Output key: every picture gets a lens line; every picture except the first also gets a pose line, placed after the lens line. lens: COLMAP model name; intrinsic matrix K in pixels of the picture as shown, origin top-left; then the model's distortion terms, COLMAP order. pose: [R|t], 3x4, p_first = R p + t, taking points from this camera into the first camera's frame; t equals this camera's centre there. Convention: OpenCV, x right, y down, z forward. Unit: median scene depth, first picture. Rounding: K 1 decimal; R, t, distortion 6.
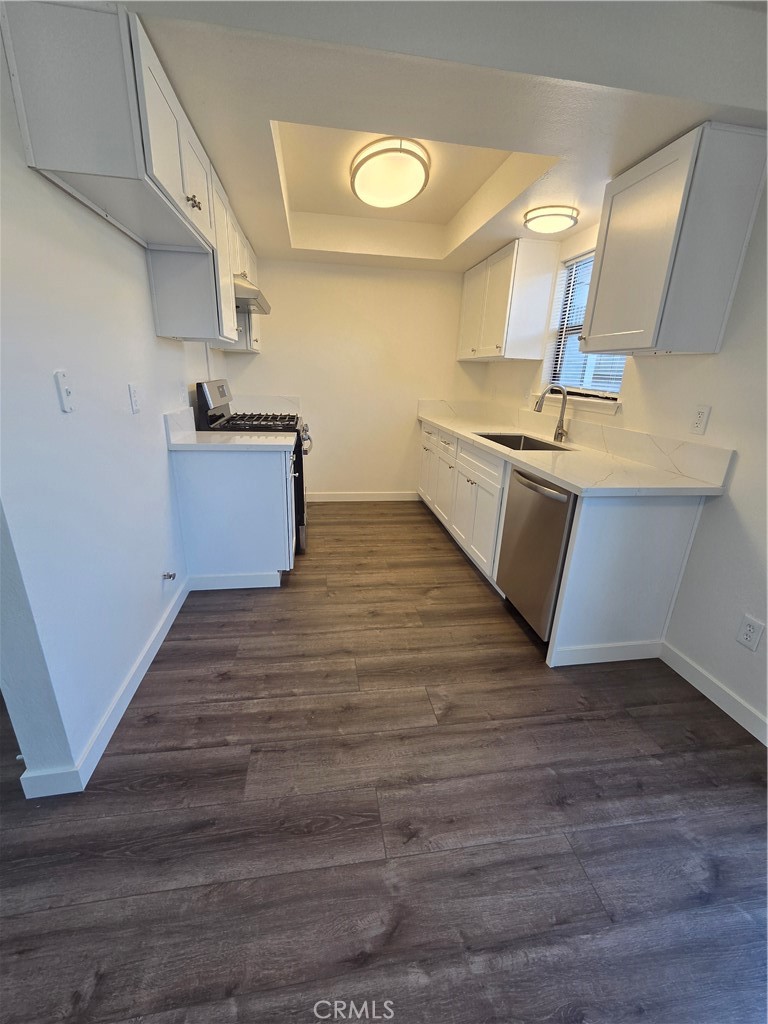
lens RADIAL K [[431.3, 0, 382.9], [0, 431.3, 521.8], [0, 0, 1]] dist [-0.022725, 0.014146]
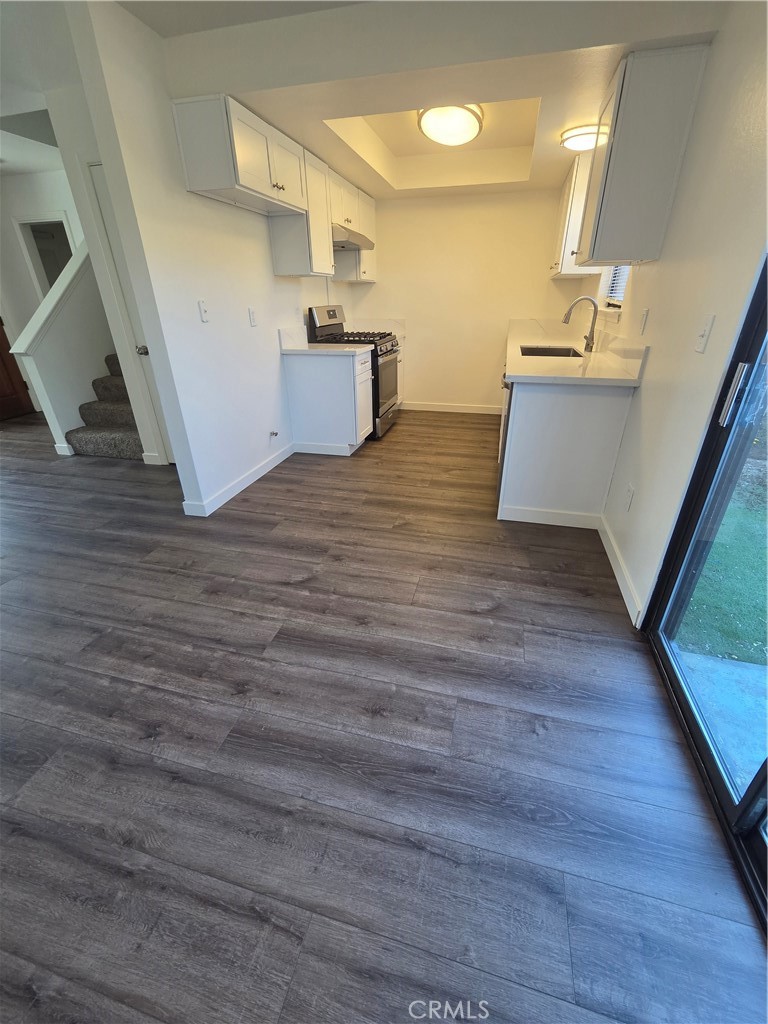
lens RADIAL K [[422.9, 0, 384.0], [0, 422.9, 512.0], [0, 0, 1]] dist [0.002477, 0.000381]
pose [[0.915694, 0.141710, -0.376062, 0.541995], [-0.092220, 0.984891, 0.146581, 0.150686], [0.391152, -0.099543, 0.914927, -0.336811]]
